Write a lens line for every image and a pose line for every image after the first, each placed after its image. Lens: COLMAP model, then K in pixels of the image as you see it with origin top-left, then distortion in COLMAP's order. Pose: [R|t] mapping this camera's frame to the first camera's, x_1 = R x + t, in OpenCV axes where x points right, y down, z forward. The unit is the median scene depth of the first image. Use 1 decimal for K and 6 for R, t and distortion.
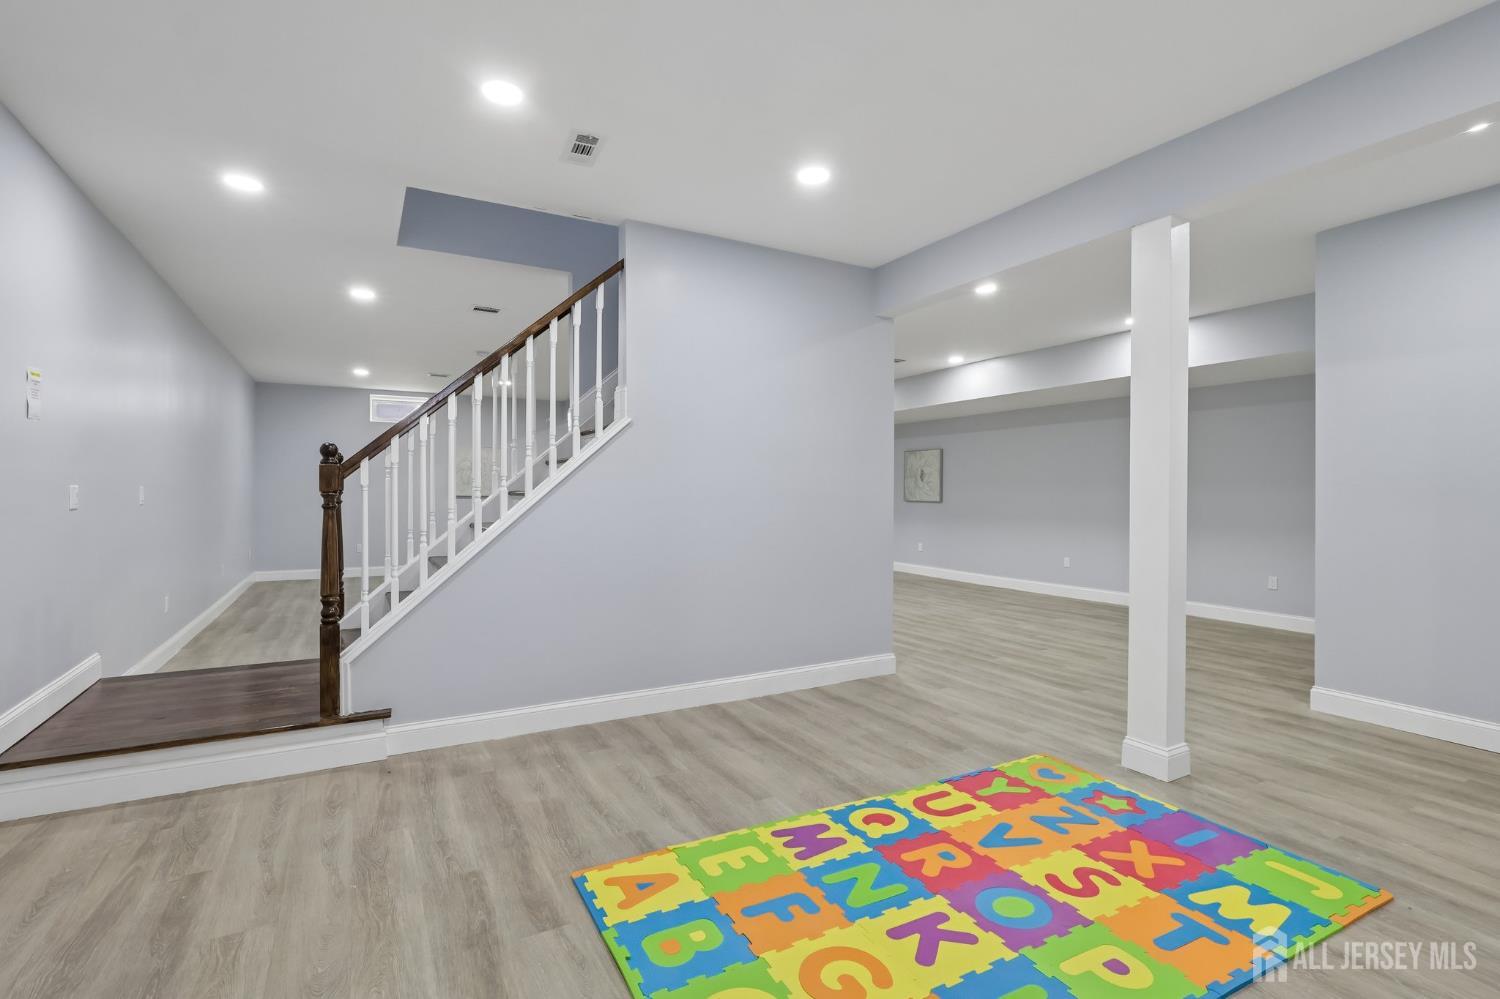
lens RADIAL K [[699.0, 0, 744.7], [0, 699.0, 493.5], [0, 0, 1]] dist [0.002425, 0.000087]
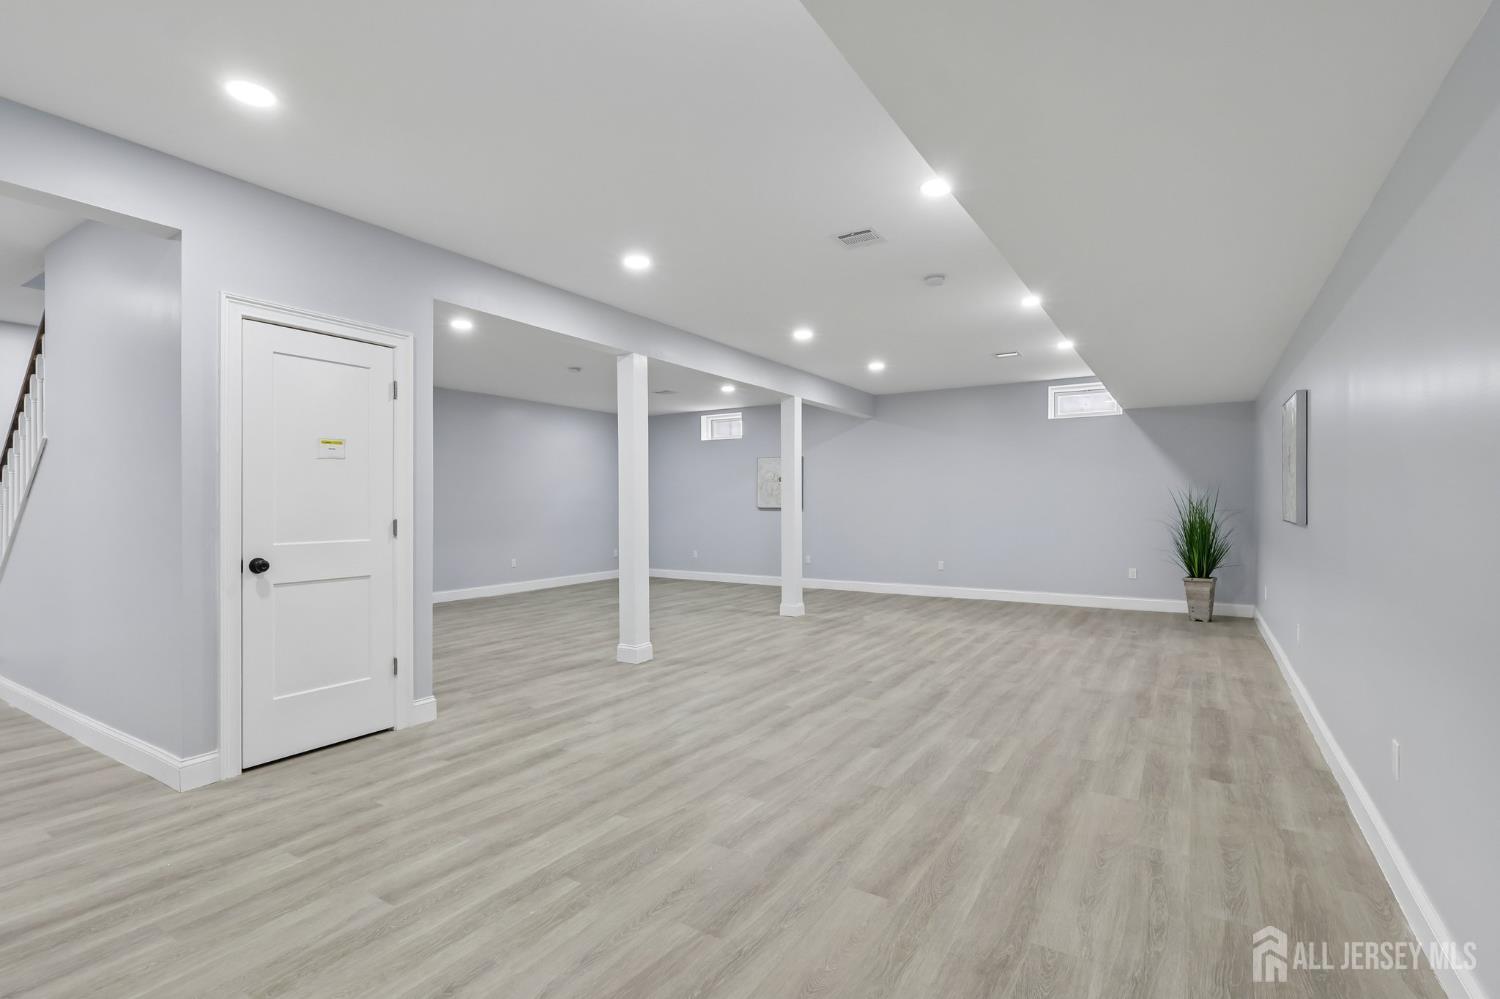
lens RADIAL K [[699.0, 0, 740.4], [0, 699.0, 513.5], [0, 0, 1]] dist [0.002425, 0.000087]
pose [[0.473040, 0.008718, -0.880998, 1.664297], [0.004679, 0.999912, 0.012407, -0.001808], [0.881029, -0.009991, 0.472957, 1.890678]]
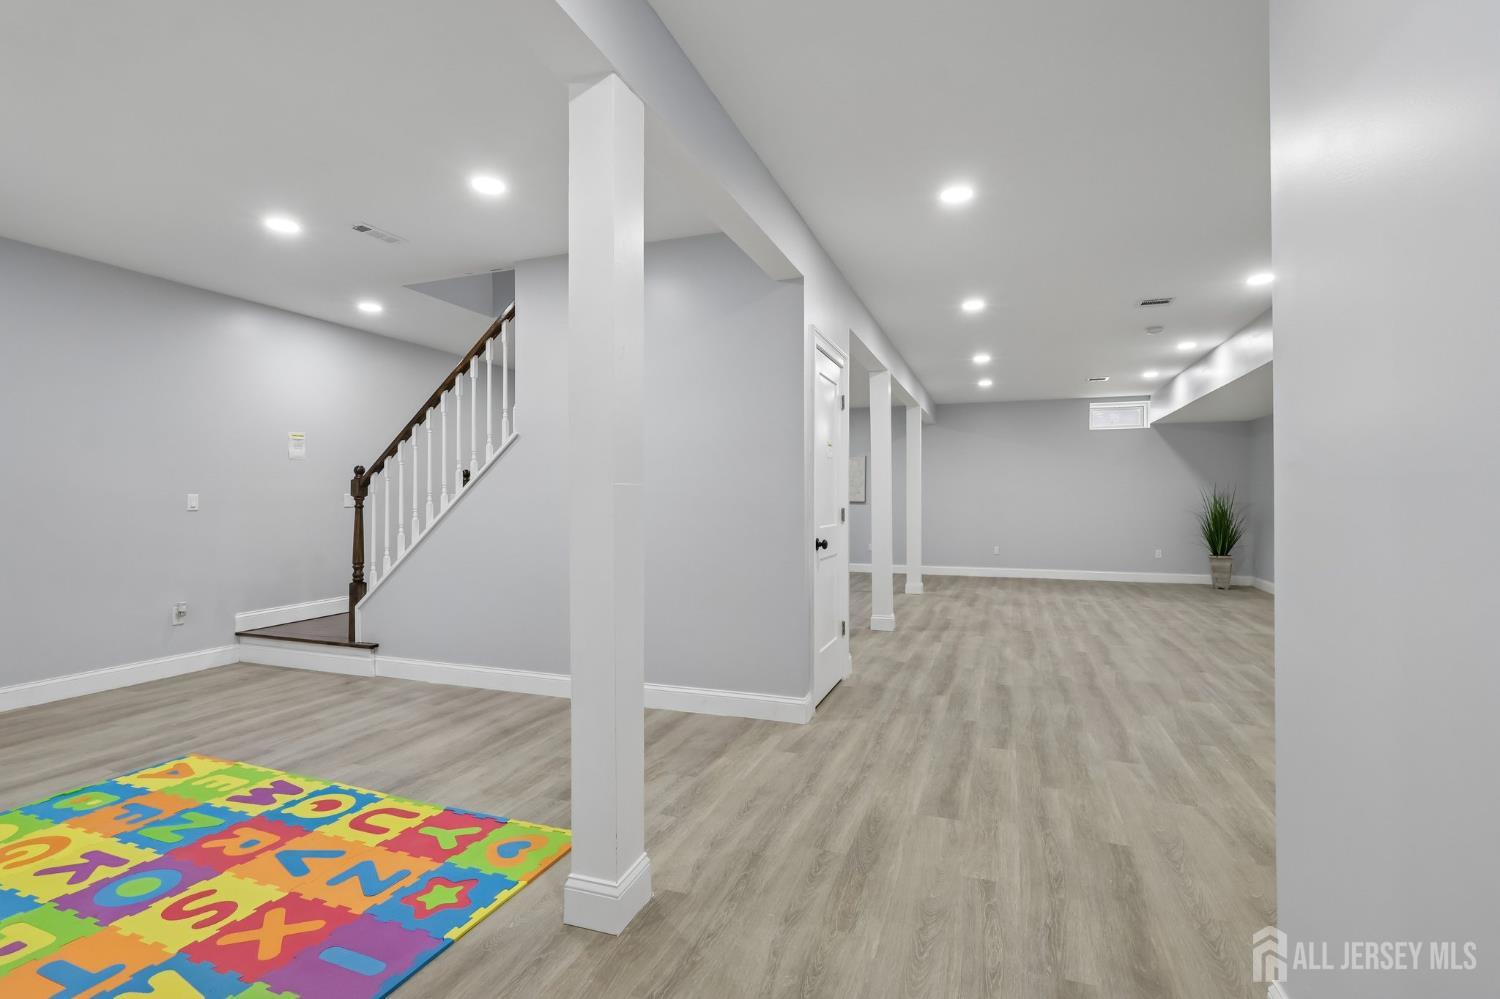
lens RADIAL K [[699.0, 0, 748.4], [0, 699.0, 492.4], [0, 0, 1]] dist [0.002425, 0.000087]
pose [[0.649452, -0.010306, -0.760333, 1.273211], [0.001987, 0.999928, -0.011856, 0.007672], [0.760400, 0.006190, 0.649425, 0.717850]]
